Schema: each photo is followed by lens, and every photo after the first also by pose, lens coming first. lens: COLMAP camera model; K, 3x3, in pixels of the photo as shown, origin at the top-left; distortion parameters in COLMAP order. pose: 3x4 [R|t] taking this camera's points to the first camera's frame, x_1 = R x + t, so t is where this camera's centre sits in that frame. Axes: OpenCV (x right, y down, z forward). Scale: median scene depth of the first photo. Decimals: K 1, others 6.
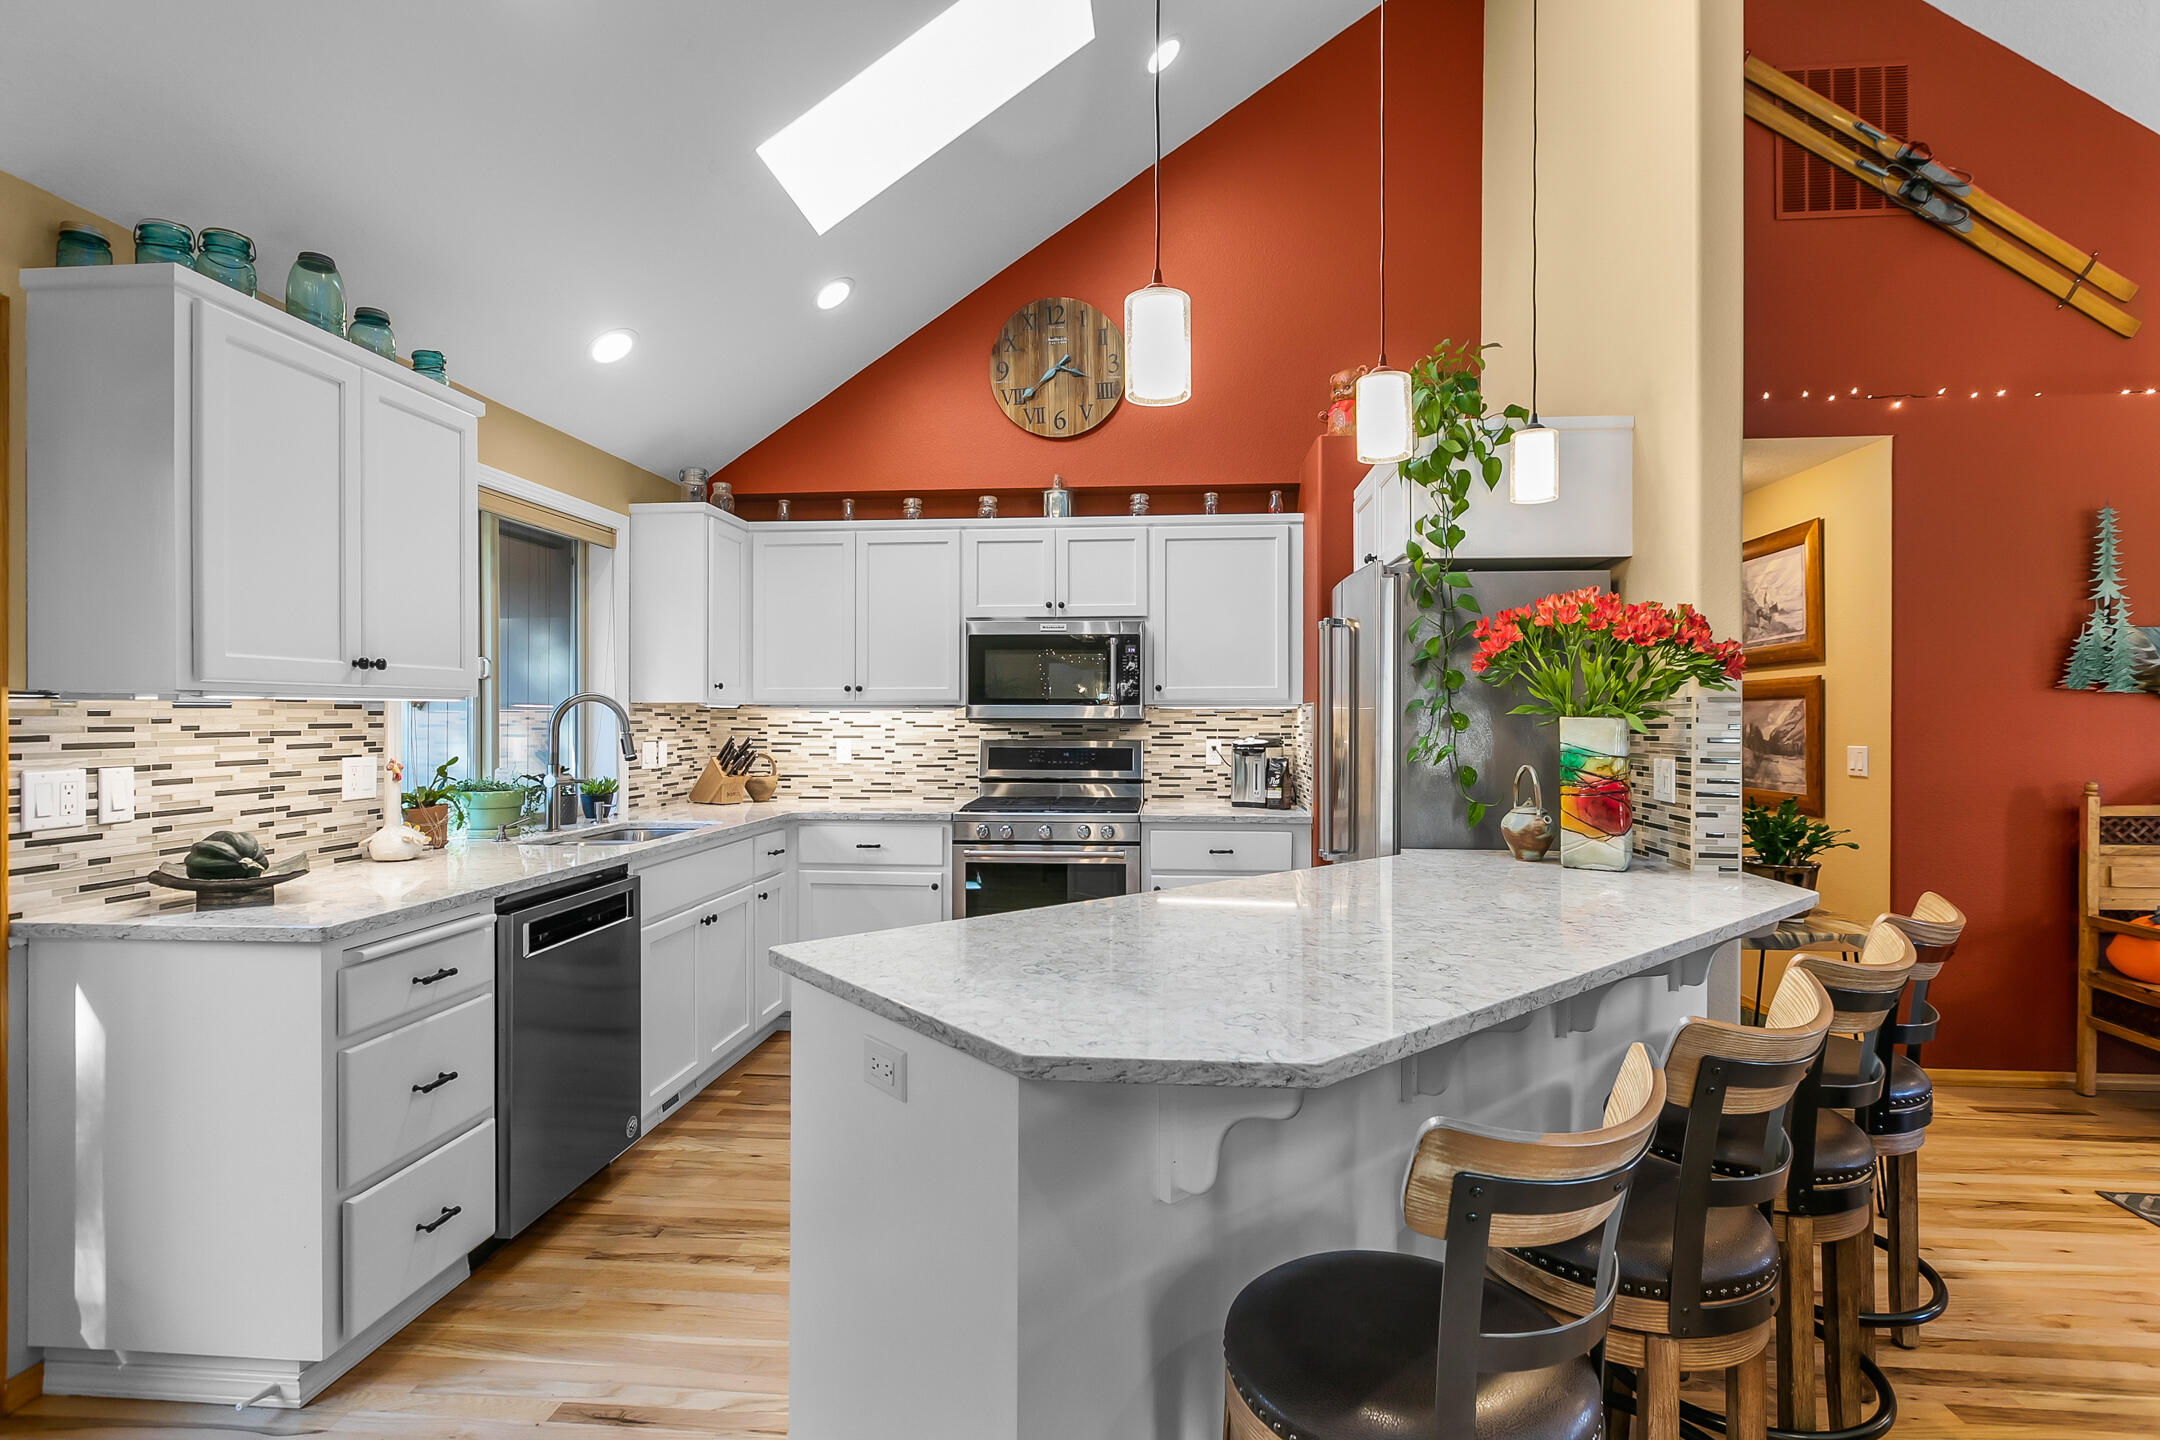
lens RADIAL K [[1040.8, 0, 1095.8], [0, 1040.8, 719.8], [0, 0, 1]] dist [0.002323, -0.001298]
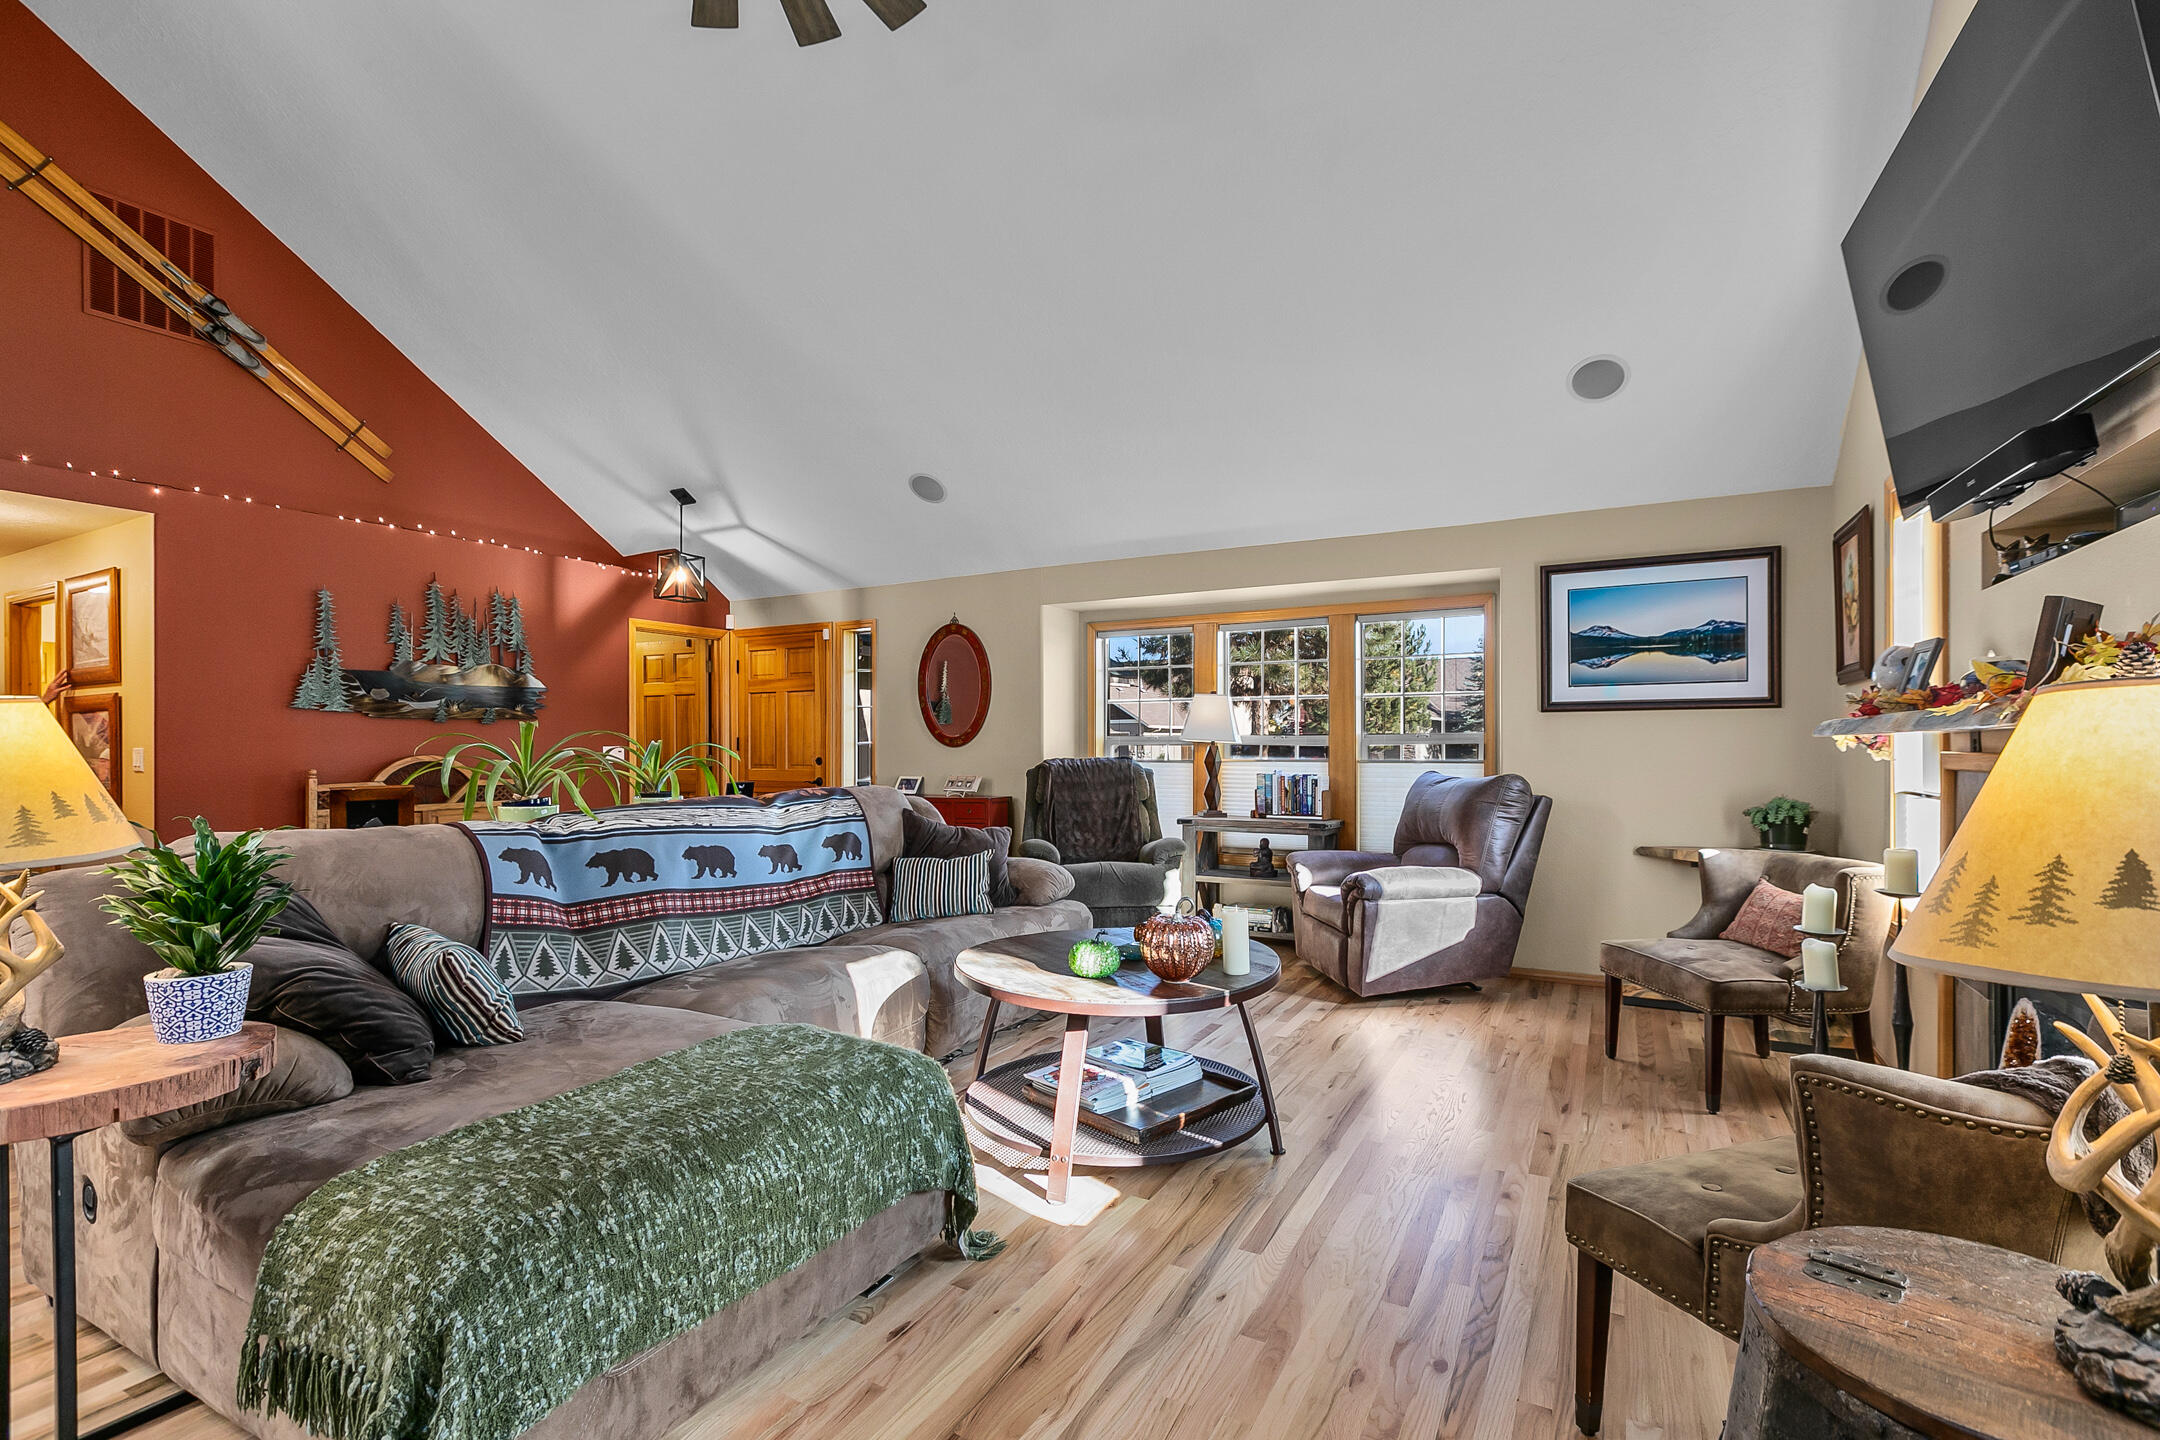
lens RADIAL K [[965.5, 0, 1084.5], [0, 965.5, 749.2], [0, 0, 1]] dist [0.000727, -0.002058]
pose [[0.400199, -0.005185, 0.916414, 0.097392], [0.007467, 0.999969, 0.002397, 0.029717], [-0.916398, 0.005884, 0.400225, -0.507730]]
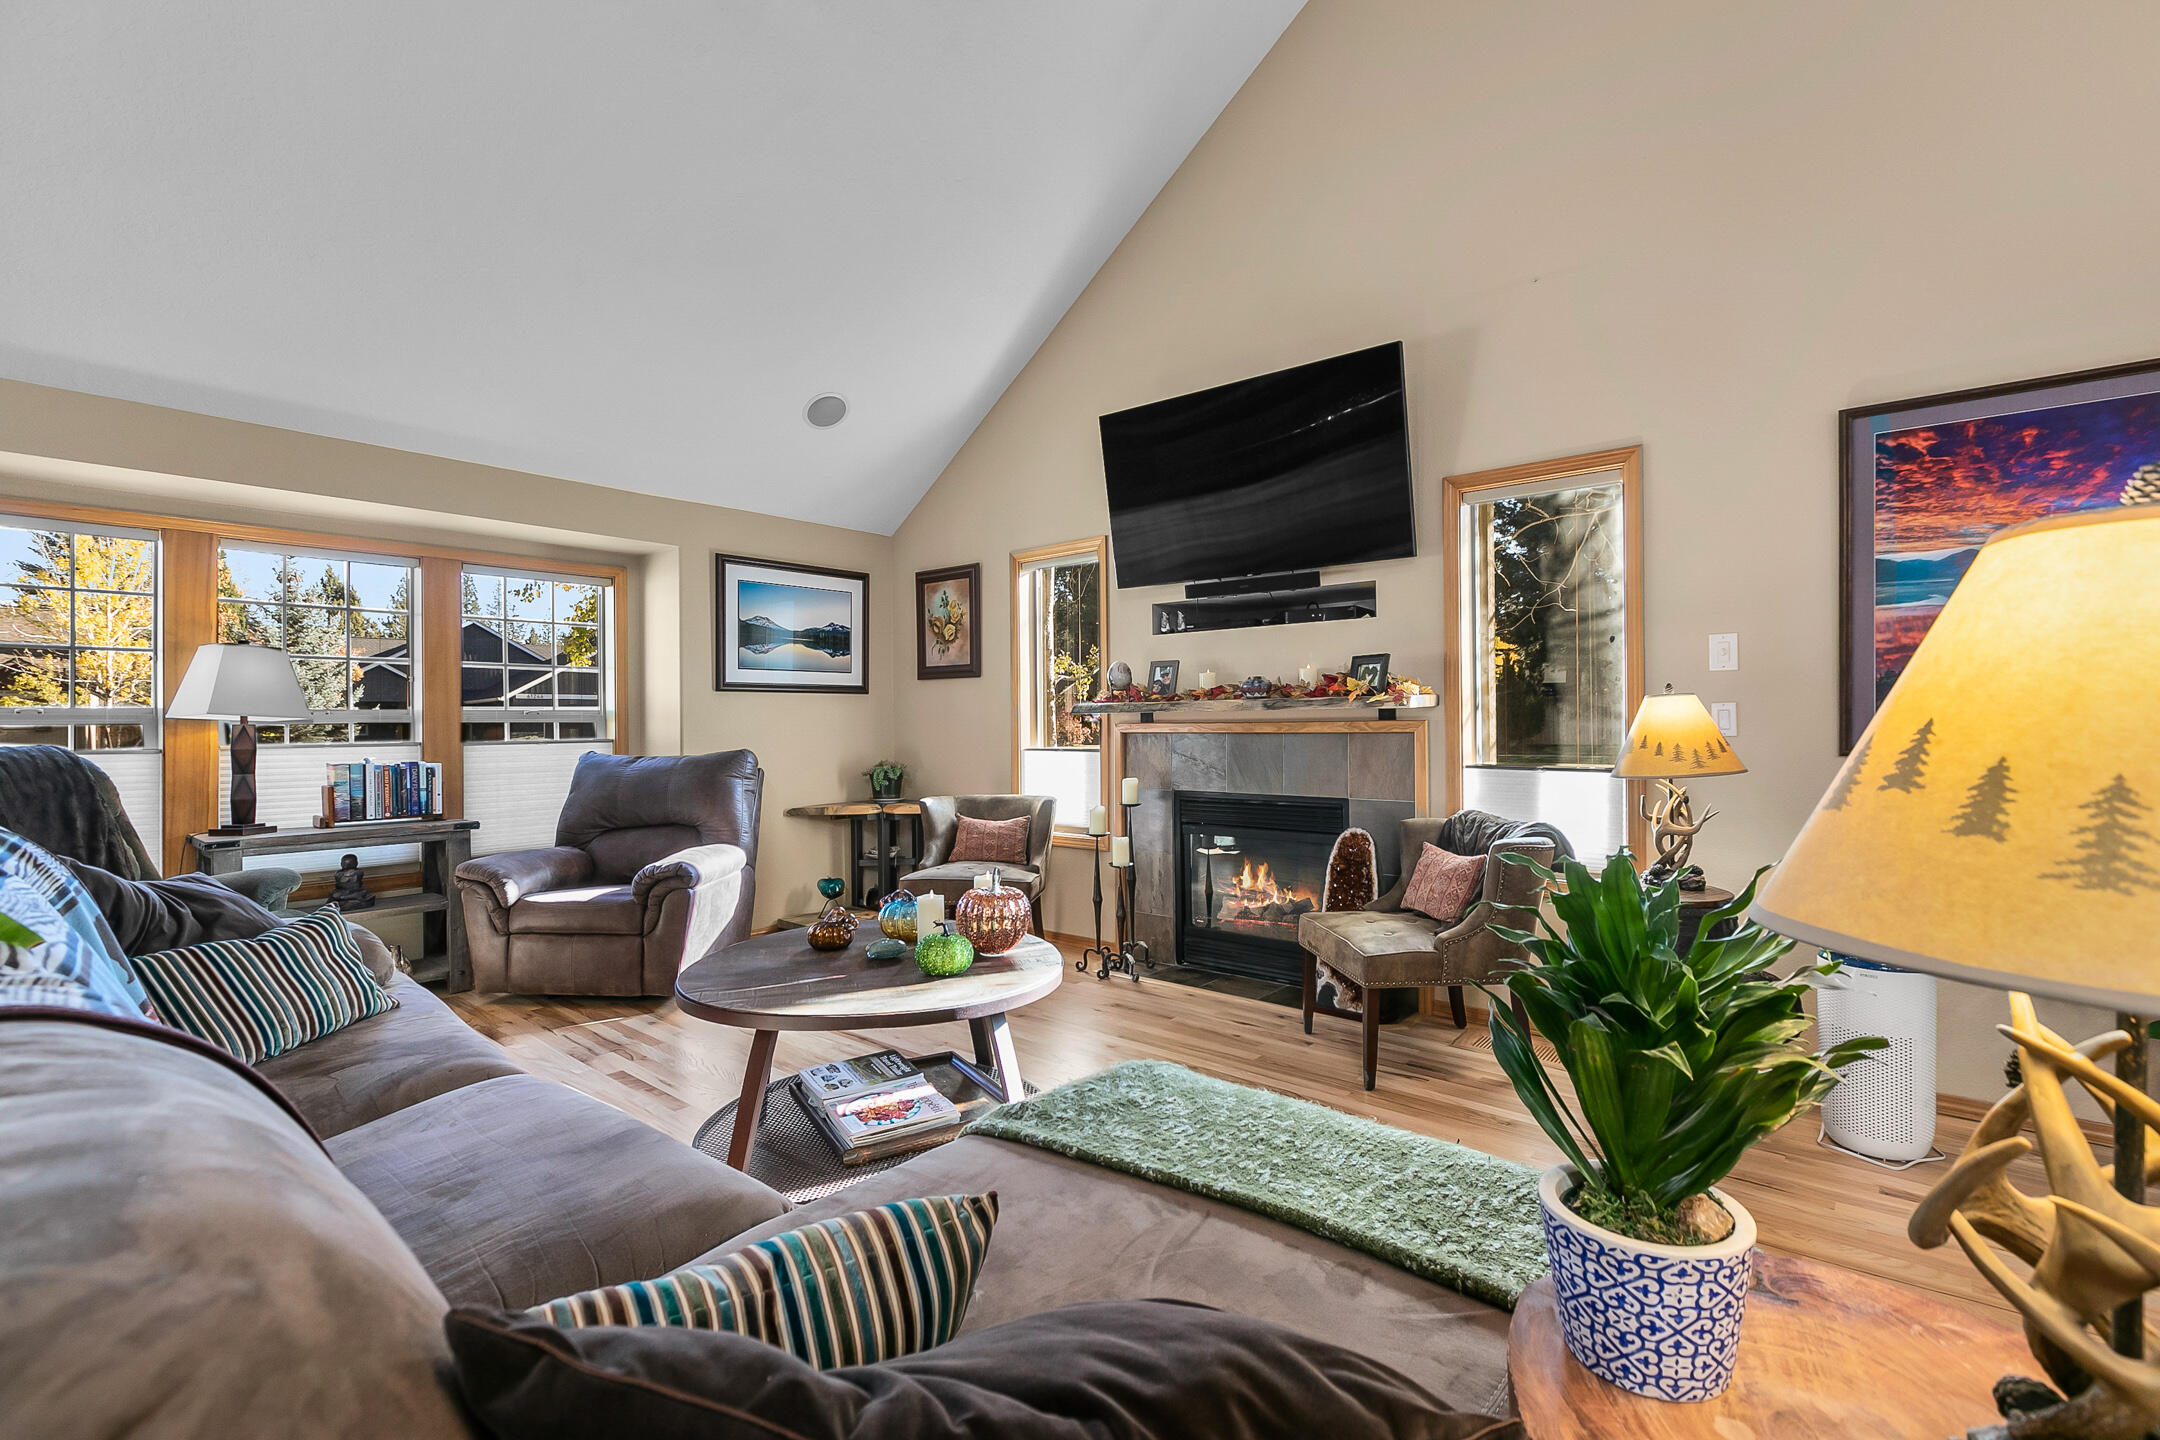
lens RADIAL K [[965.5, 0, 1088.8], [0, 965.5, 720.3], [0, 0, 1]] dist [0.000727, -0.002058]
pose [[-0.812986, 0.006555, 0.582246, 0.281893], [0.008417, 0.999964, 0.000495, 0.032327], [-0.582222, 0.005304, -0.813013, 0.155097]]
